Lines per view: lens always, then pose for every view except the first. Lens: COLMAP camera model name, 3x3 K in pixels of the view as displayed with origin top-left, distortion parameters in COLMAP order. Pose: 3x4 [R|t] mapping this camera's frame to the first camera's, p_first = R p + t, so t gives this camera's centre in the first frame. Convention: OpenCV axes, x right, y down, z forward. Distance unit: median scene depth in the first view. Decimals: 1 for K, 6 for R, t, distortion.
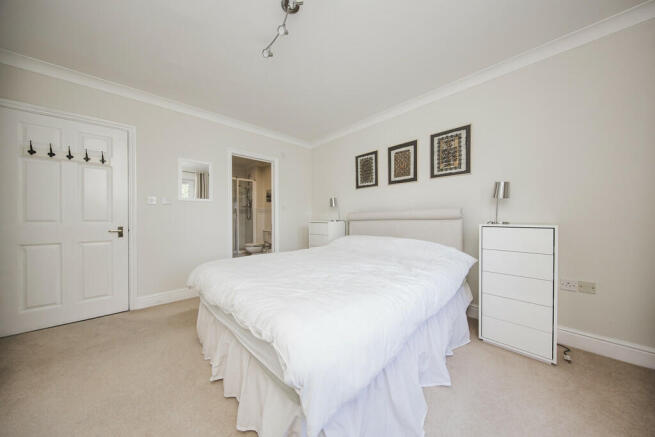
lens RADIAL K [[218.3, 0, 327.8], [0, 218.3, 218.8], [0, 0, 1]] dist [-0.001422, -0.000110]
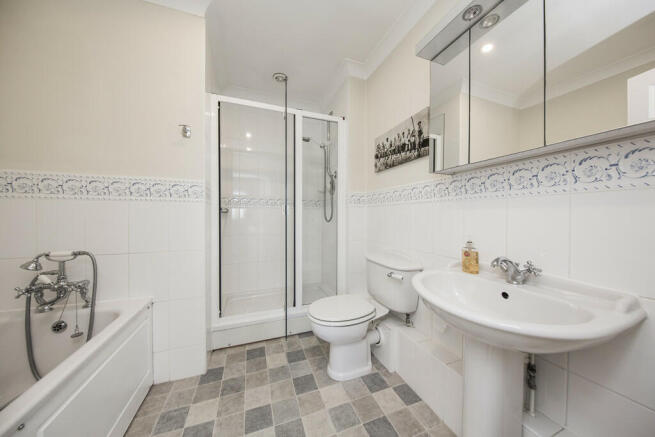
lens RADIAL K [[207.4, 0, 325.6], [0, 207.4, 217.5], [0, 0, 1]] dist [-0.000363, -0.001039]
pose [[0.922656, 0.017577, -0.385223, -0.221699], [-0.016846, 0.999844, 0.005271, -0.007057], [0.385255, 0.001626, 0.922809, 0.651881]]
